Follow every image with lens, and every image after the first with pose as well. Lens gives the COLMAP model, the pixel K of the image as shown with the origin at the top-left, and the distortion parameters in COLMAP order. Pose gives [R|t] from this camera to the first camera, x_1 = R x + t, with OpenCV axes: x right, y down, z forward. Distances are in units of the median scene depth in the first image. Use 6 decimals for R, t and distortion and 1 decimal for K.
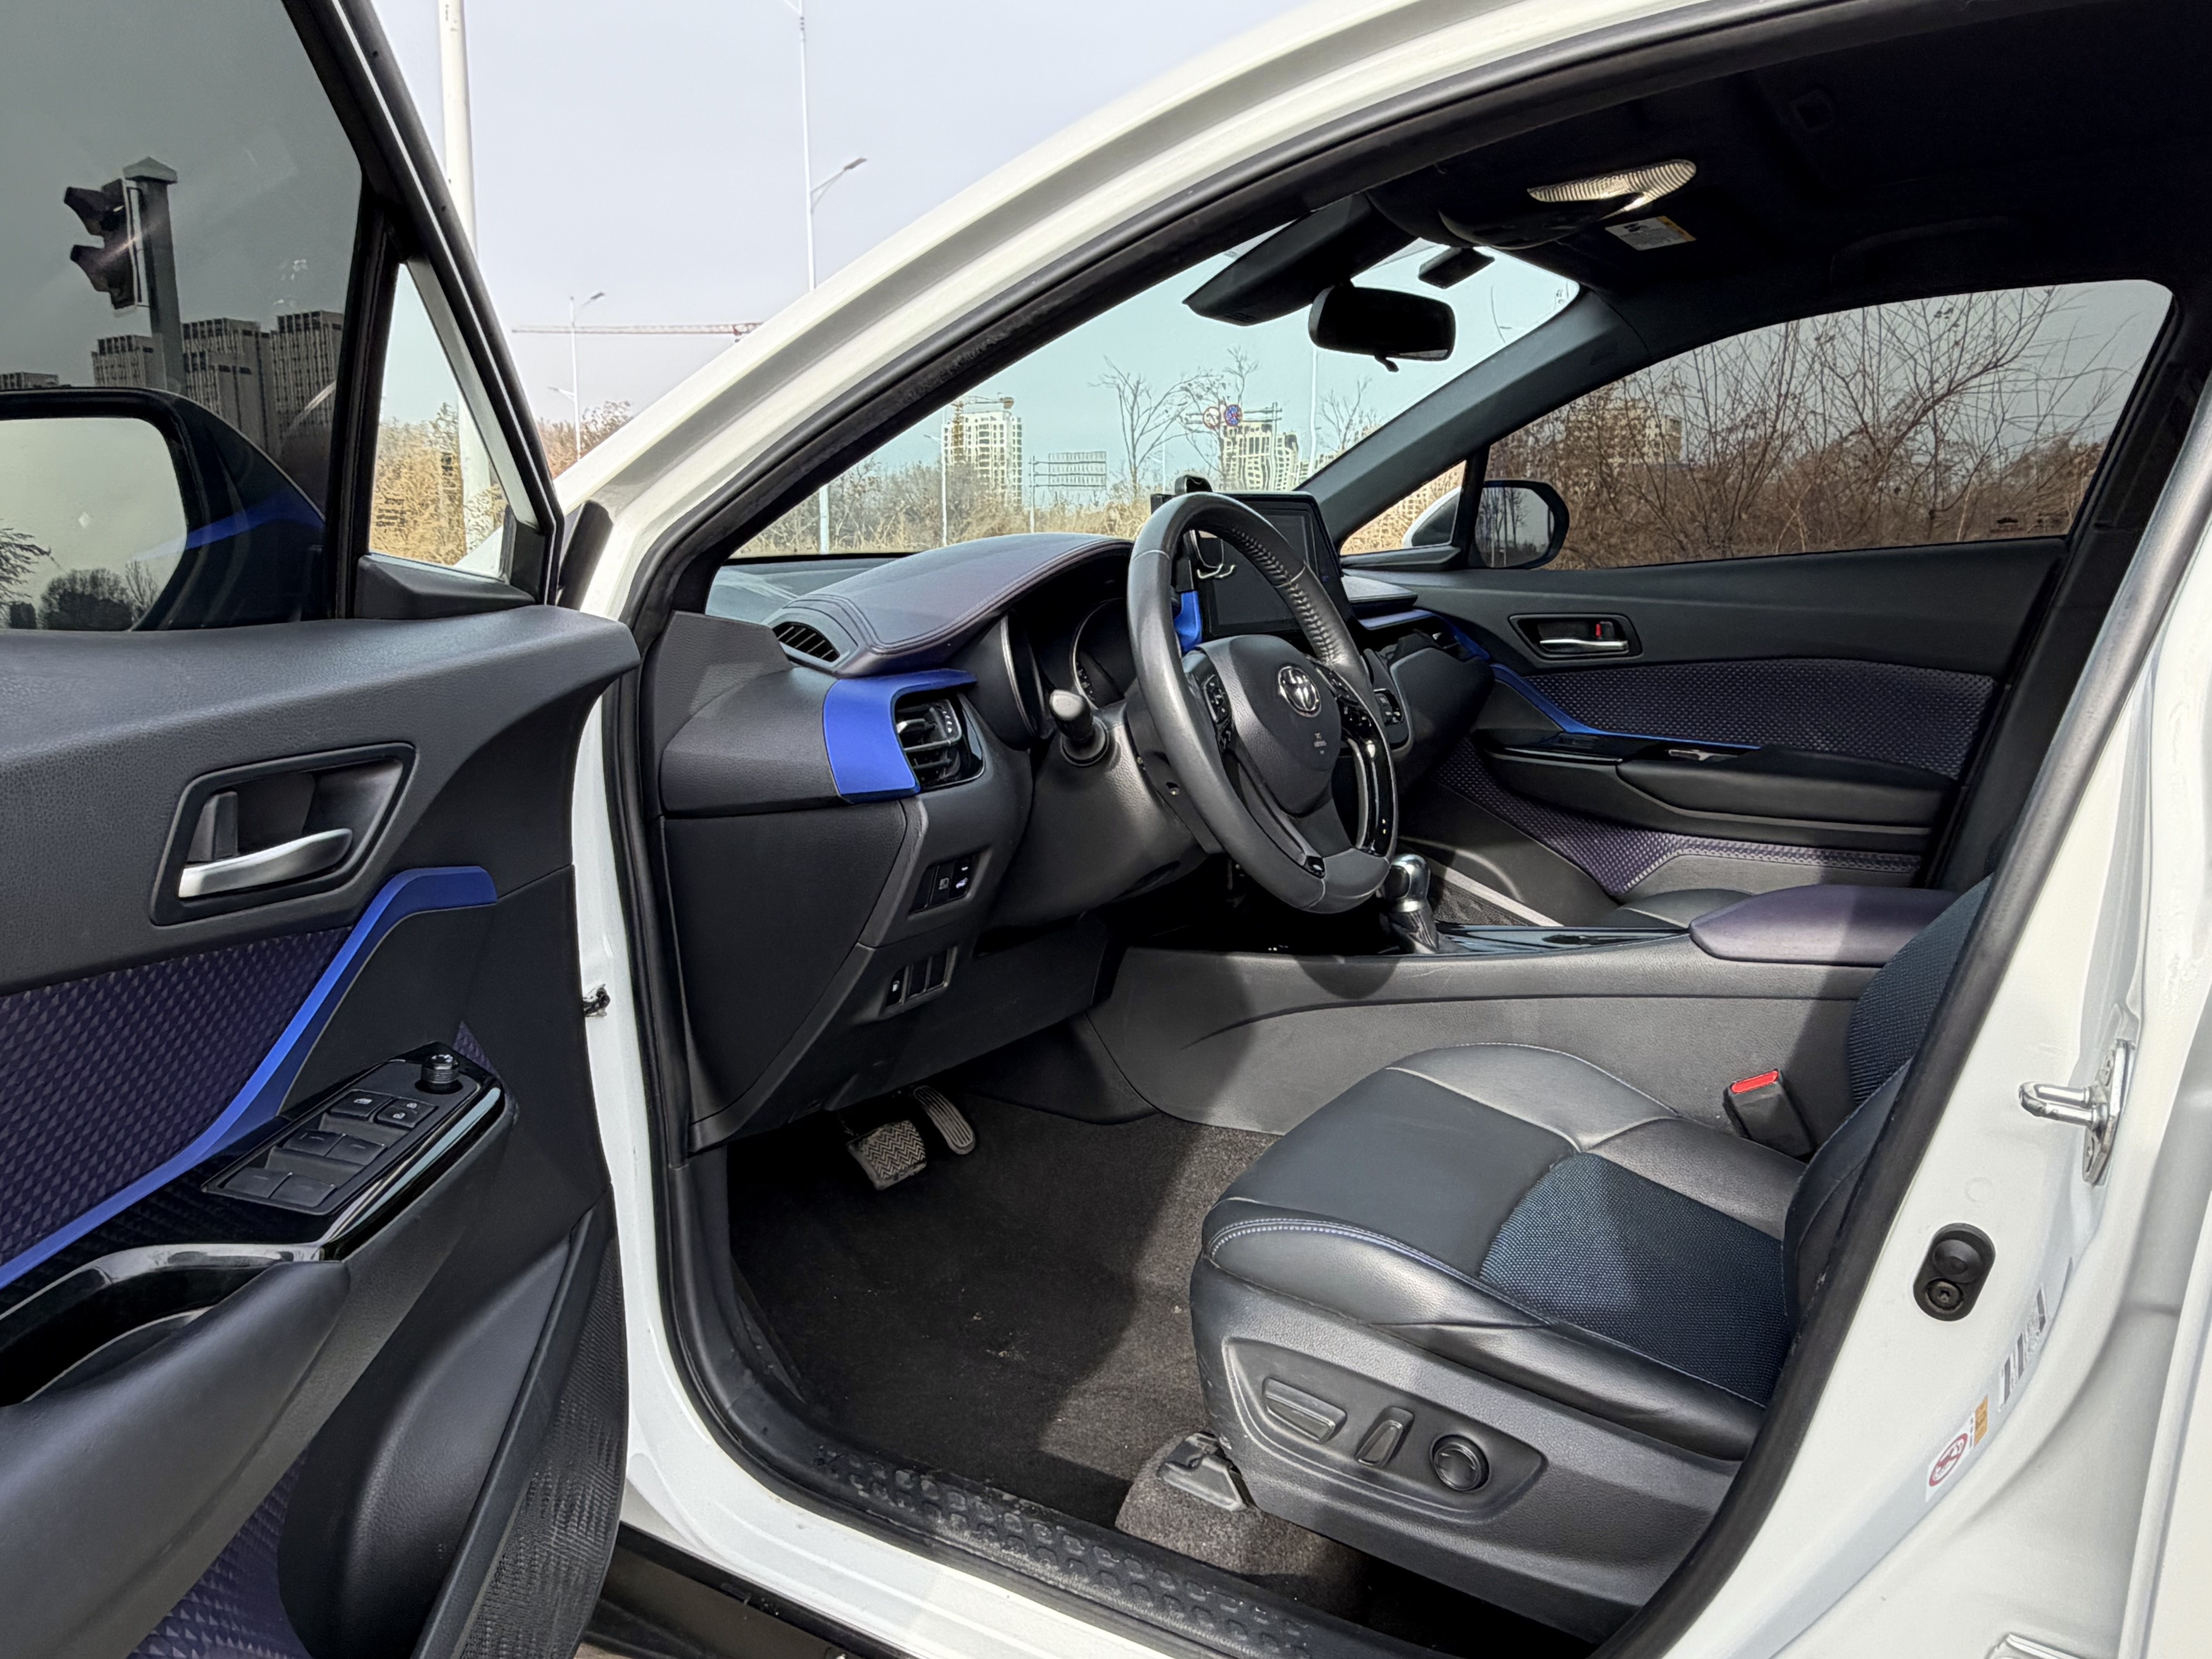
lens RADIAL K [[1568.5, 0, 1045.9], [0, 1568.5, 783.4], [0, 0, 1]] dist [0.077091, 0.135425]
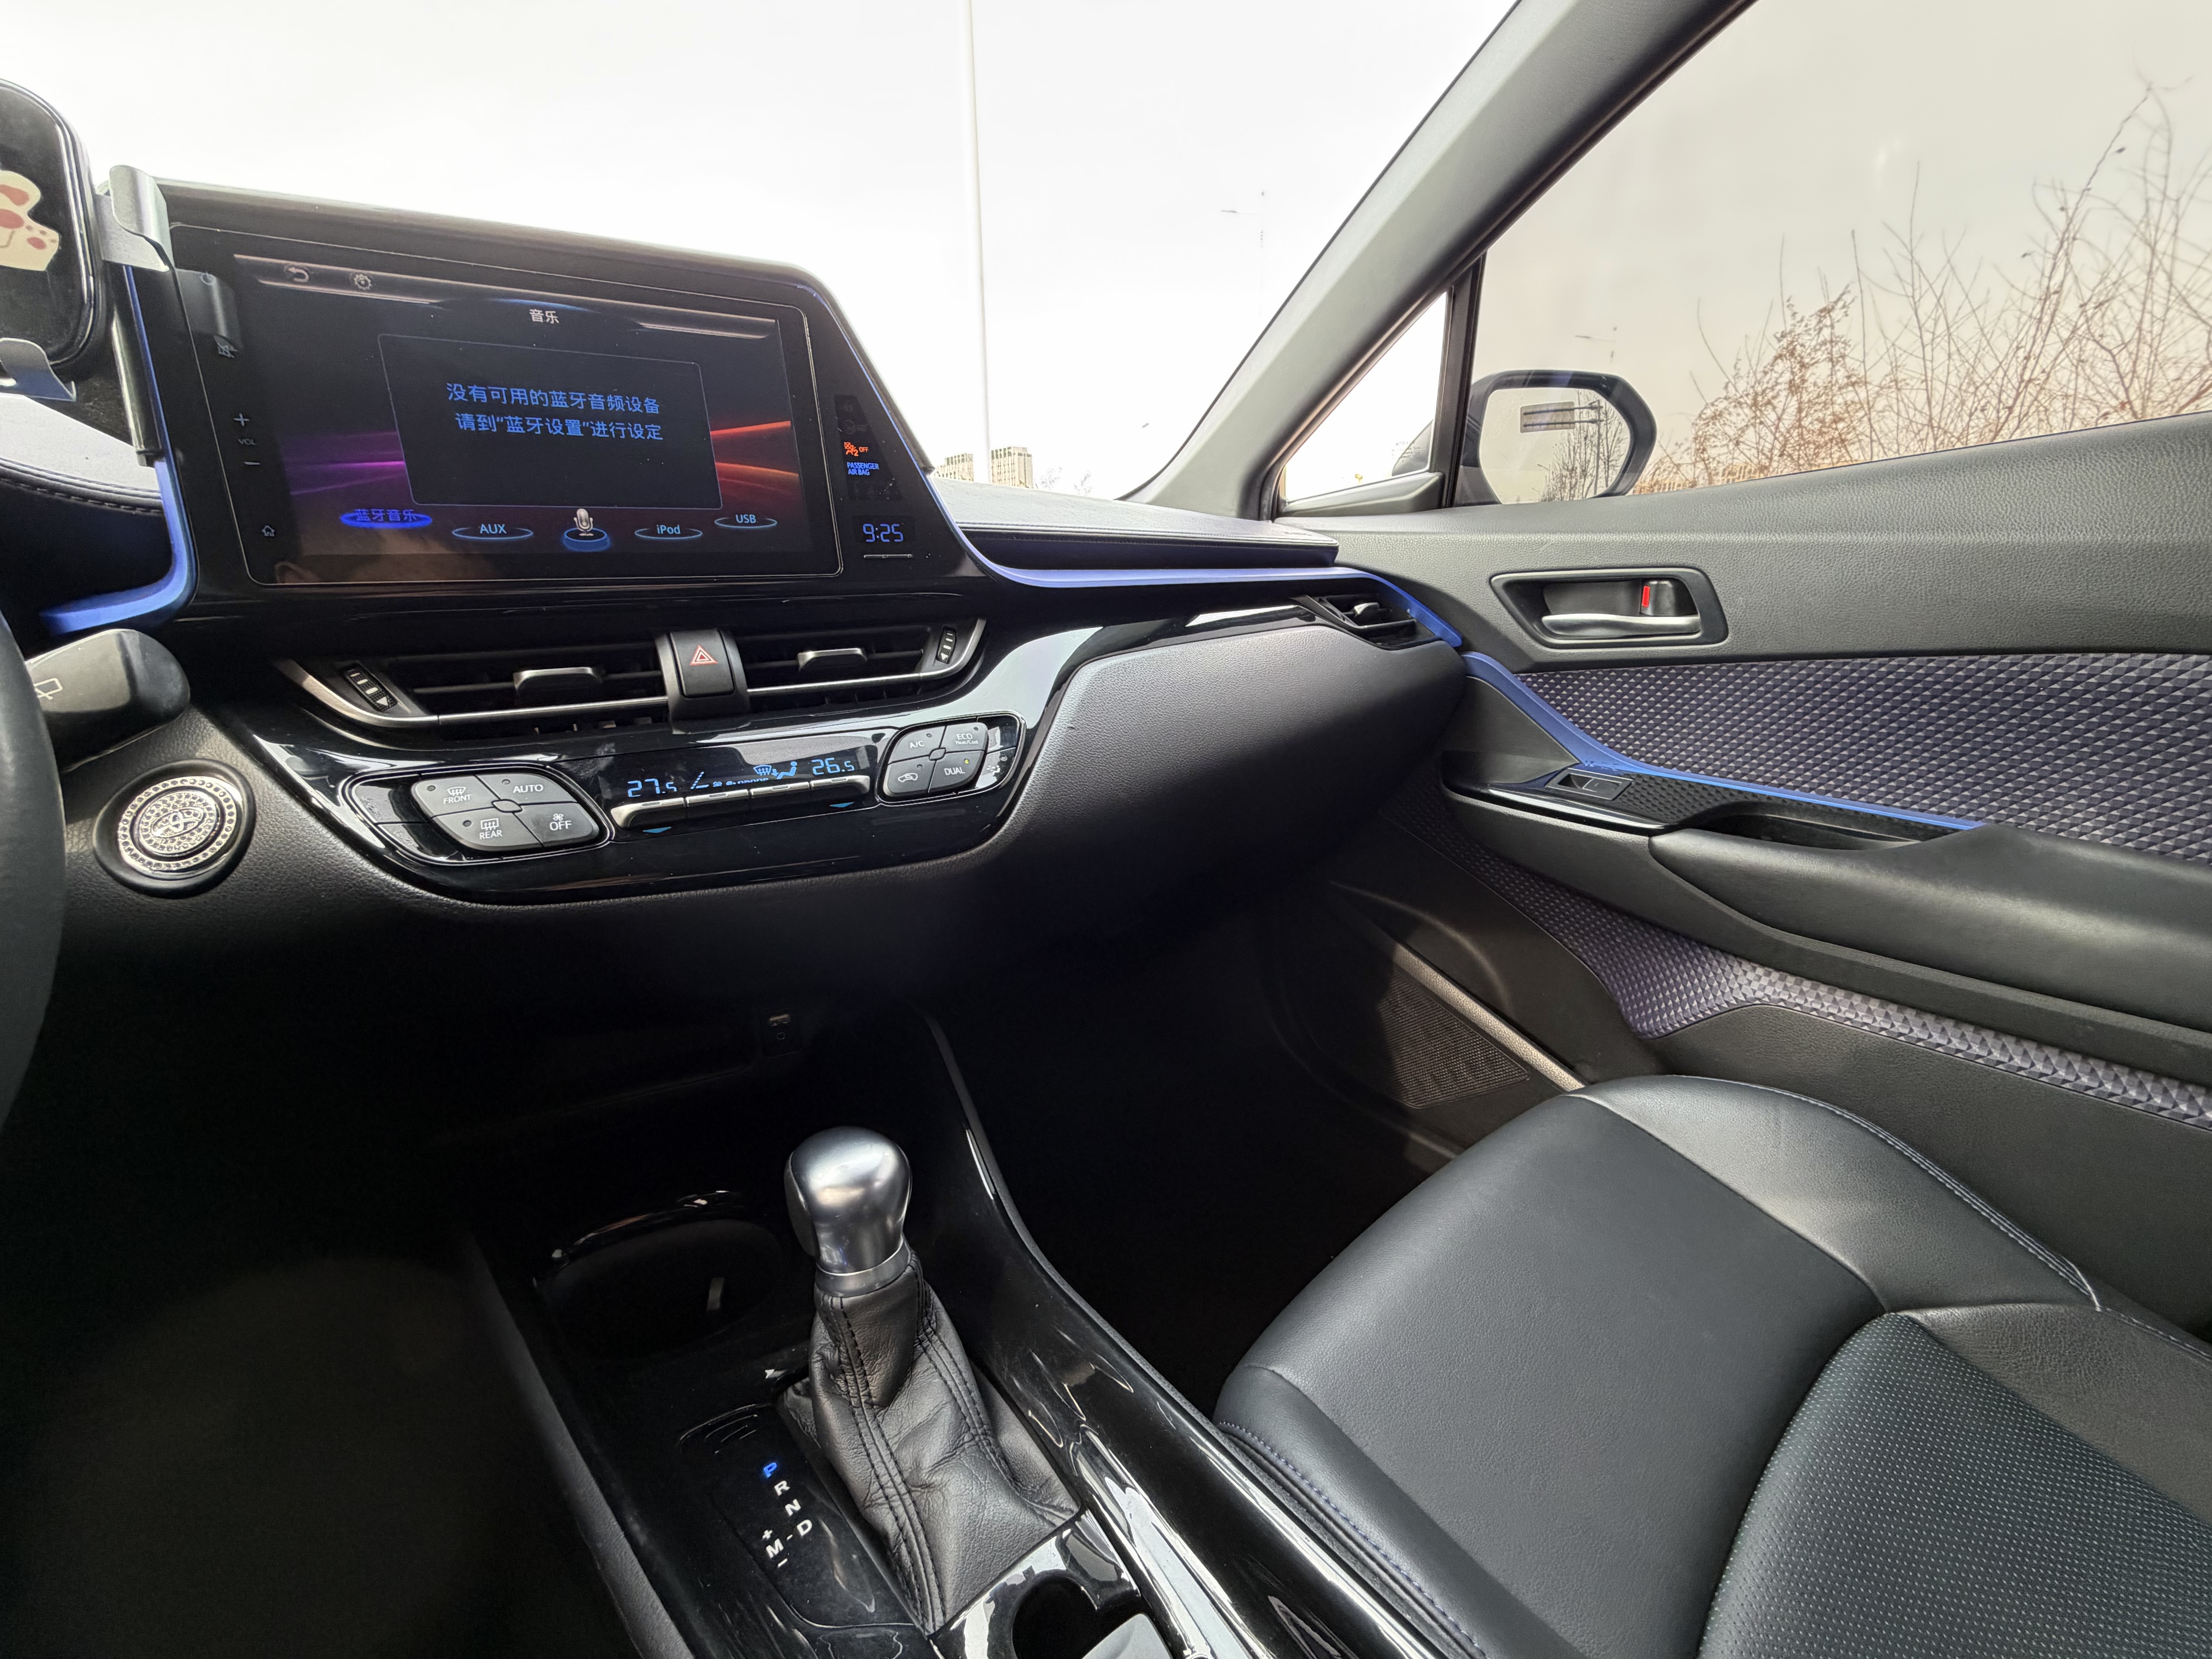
lens RADIAL K [[878.1, 0, 1110.9], [0, 878.1, 832.5], [0, 0, 1]] dist [-0.002509, -0.000299]
pose [[0.942067, 0.077829, -0.326271, 0.280845], [-0.033419, 0.989647, 0.139577, -0.051277], [0.333756, -0.120587, 0.934915, 0.640575]]
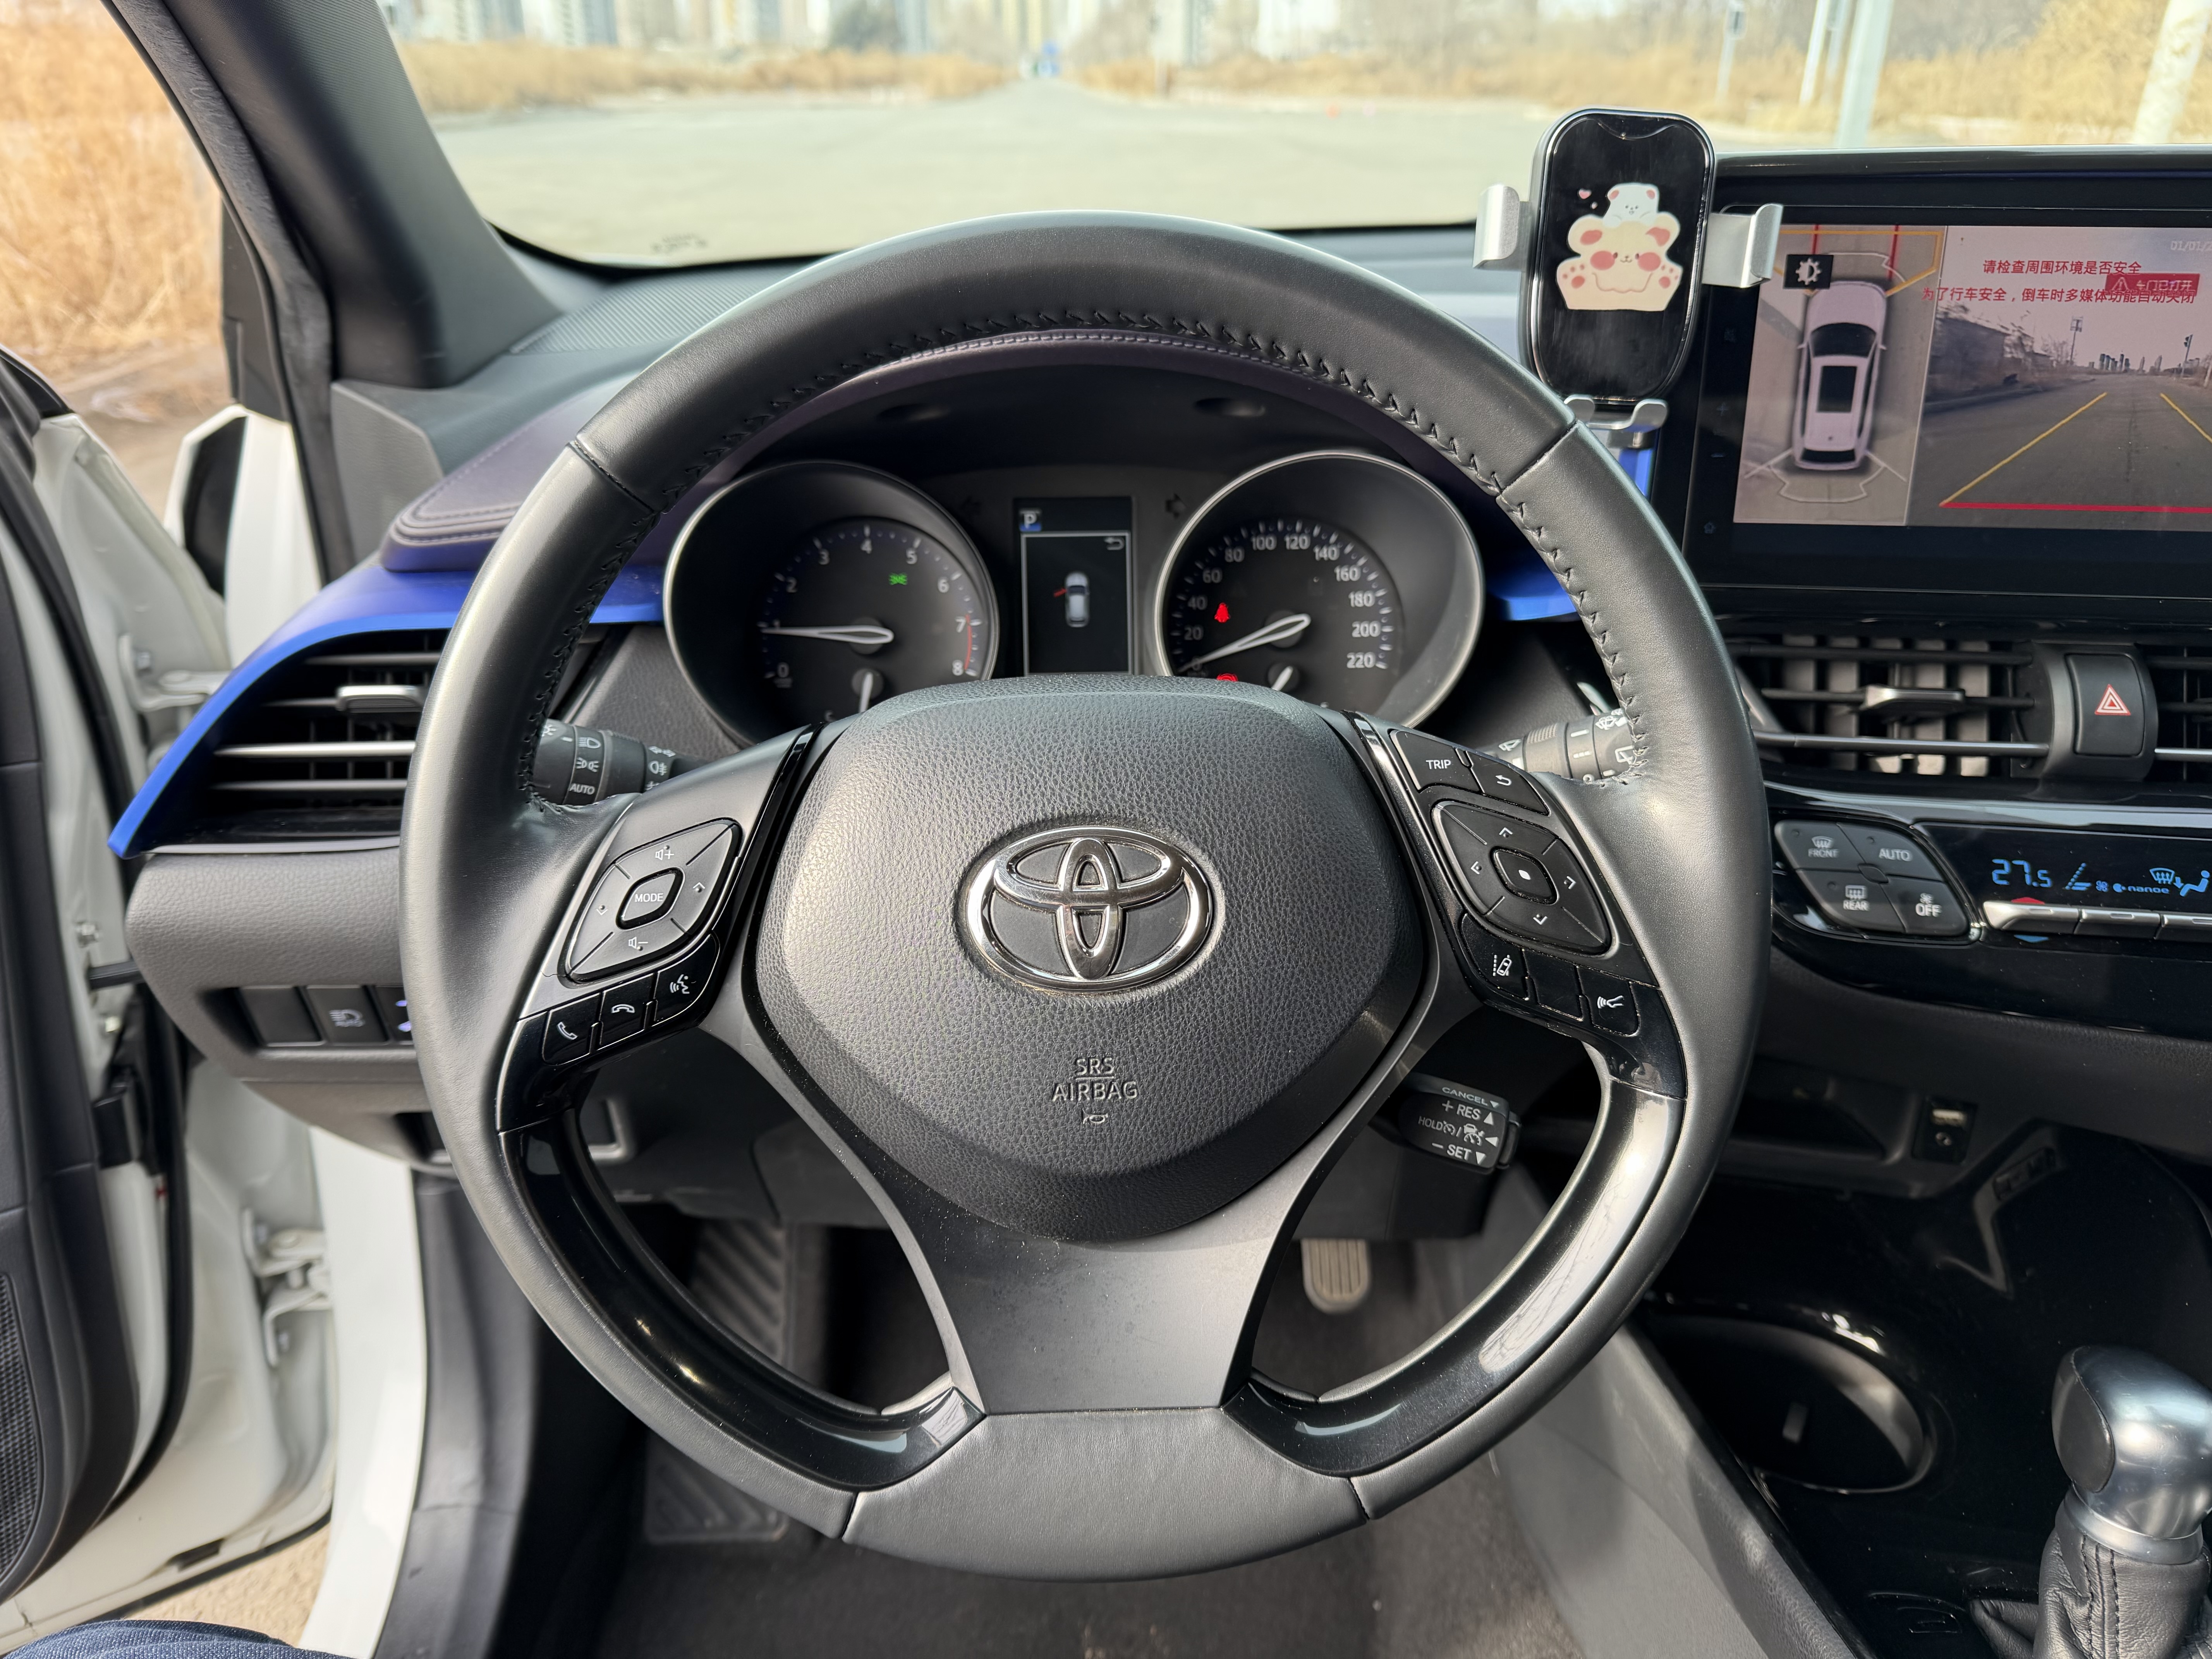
lens RADIAL K [[1625.6, 0, 1106.0], [0, 1625.6, 829.5], [0, 0, 1]] dist [-0.010745, -0.000569]
pose [[0.556217, 0.357085, -0.750408, 0.244215], [-0.126344, 0.928817, 0.348333, -0.113554], [0.821376, -0.098939, 0.561740, 0.505009]]
